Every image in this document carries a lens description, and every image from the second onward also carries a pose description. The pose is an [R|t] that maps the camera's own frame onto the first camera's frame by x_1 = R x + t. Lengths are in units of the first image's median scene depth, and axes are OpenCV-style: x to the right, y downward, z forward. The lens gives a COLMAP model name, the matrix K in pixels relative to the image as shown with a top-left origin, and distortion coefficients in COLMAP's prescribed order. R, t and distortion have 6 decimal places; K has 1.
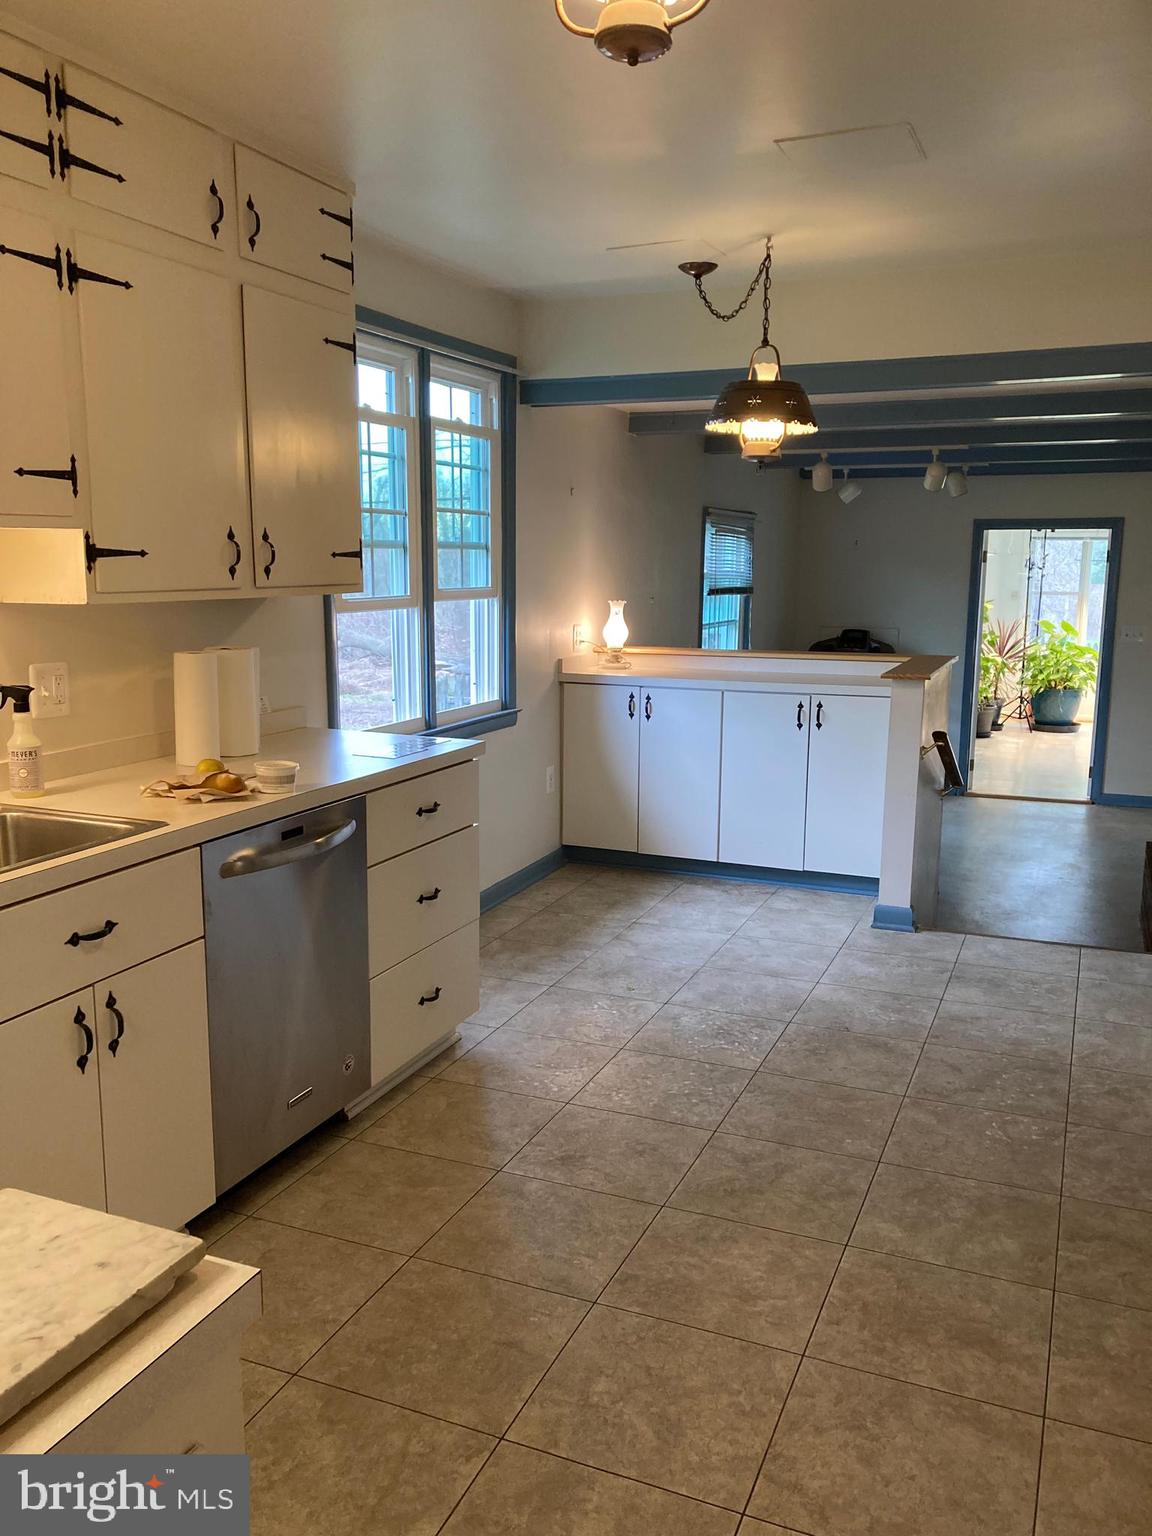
lens RADIAL K [[1242.6, 0, 579.1], [0, 1242.6, 768.9], [0, 0, 1]] dist [0.024185, -0.023543]
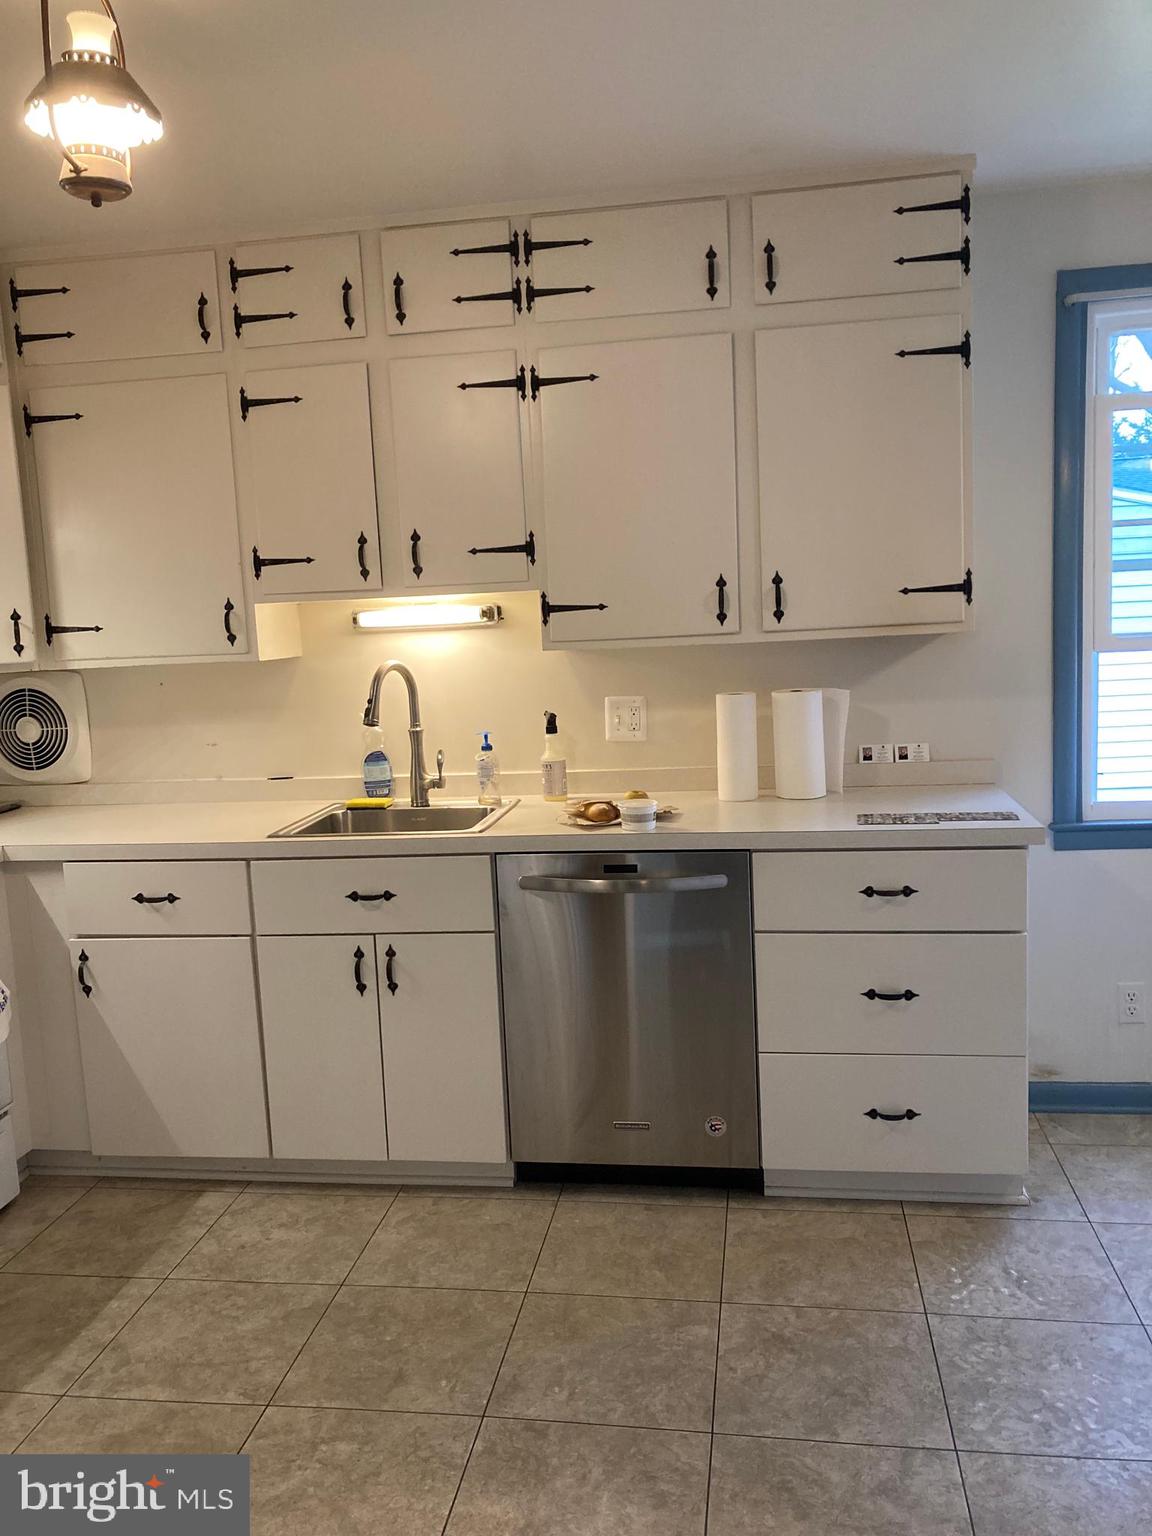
lens RADIAL K [[1242.6, 0, 577.1], [0, 1242.6, 770.3], [0, 0, 1]] dist [0.024185, -0.023543]
pose [[0.242440, 0.109318, -0.963988, 0.813242], [-0.117768, 0.989600, 0.082604, -0.121115], [0.962992, 0.093501, 0.252792, 0.740651]]
